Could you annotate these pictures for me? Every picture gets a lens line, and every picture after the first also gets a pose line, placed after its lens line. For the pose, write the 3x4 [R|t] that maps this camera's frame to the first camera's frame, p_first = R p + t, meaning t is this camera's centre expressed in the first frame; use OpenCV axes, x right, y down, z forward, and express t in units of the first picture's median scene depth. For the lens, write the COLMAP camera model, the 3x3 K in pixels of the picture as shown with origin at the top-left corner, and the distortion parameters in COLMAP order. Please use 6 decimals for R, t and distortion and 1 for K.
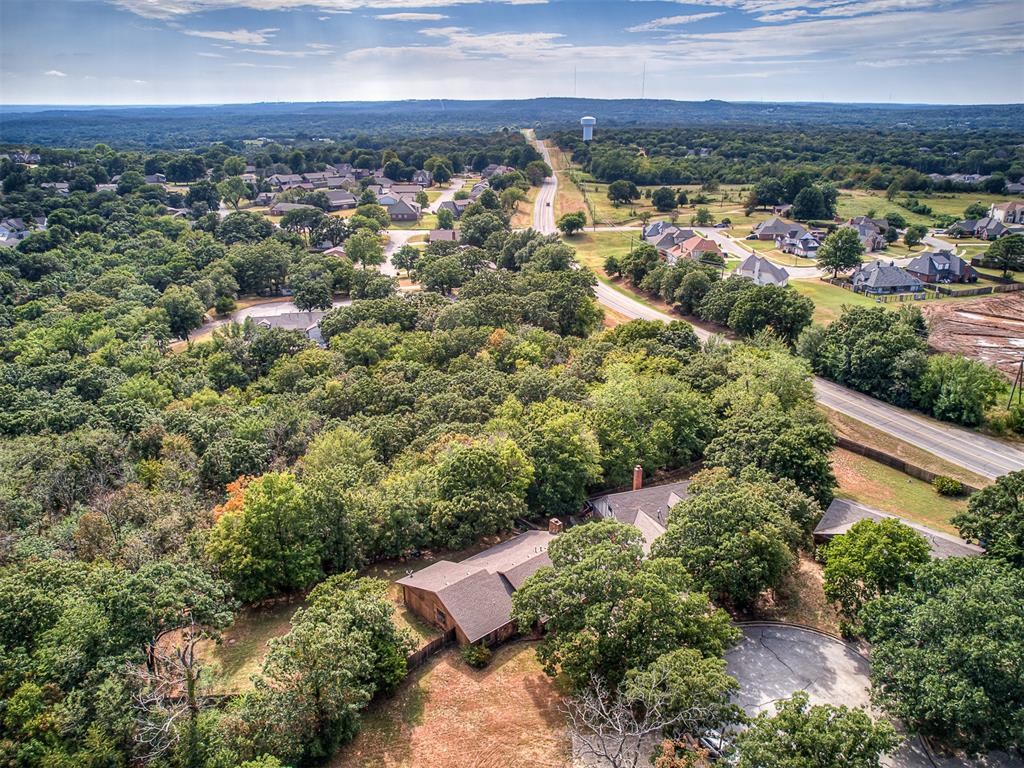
lens RADIAL K [[707.9, 0, 508.4], [0, 707.9, 382.2], [0, 0, 1]] dist [-0.077743, 0.065316]
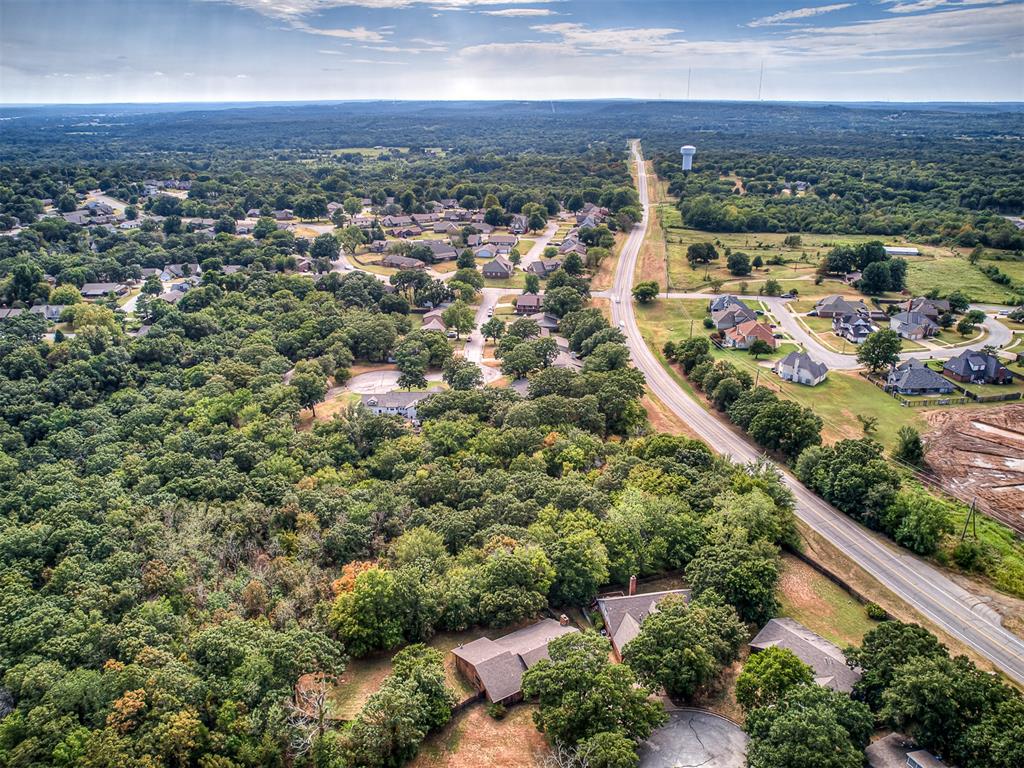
lens RADIAL K [[707.9, 0, 508.4], [0, 707.9, 382.2], [0, 0, 1]] dist [-0.077743, 0.065316]
pose [[0.988981, 0.052623, -0.138371, 0.083278], [-0.051763, 0.998611, 0.009813, -0.187522], [0.138695, -0.002542, 0.990332, -0.276911]]
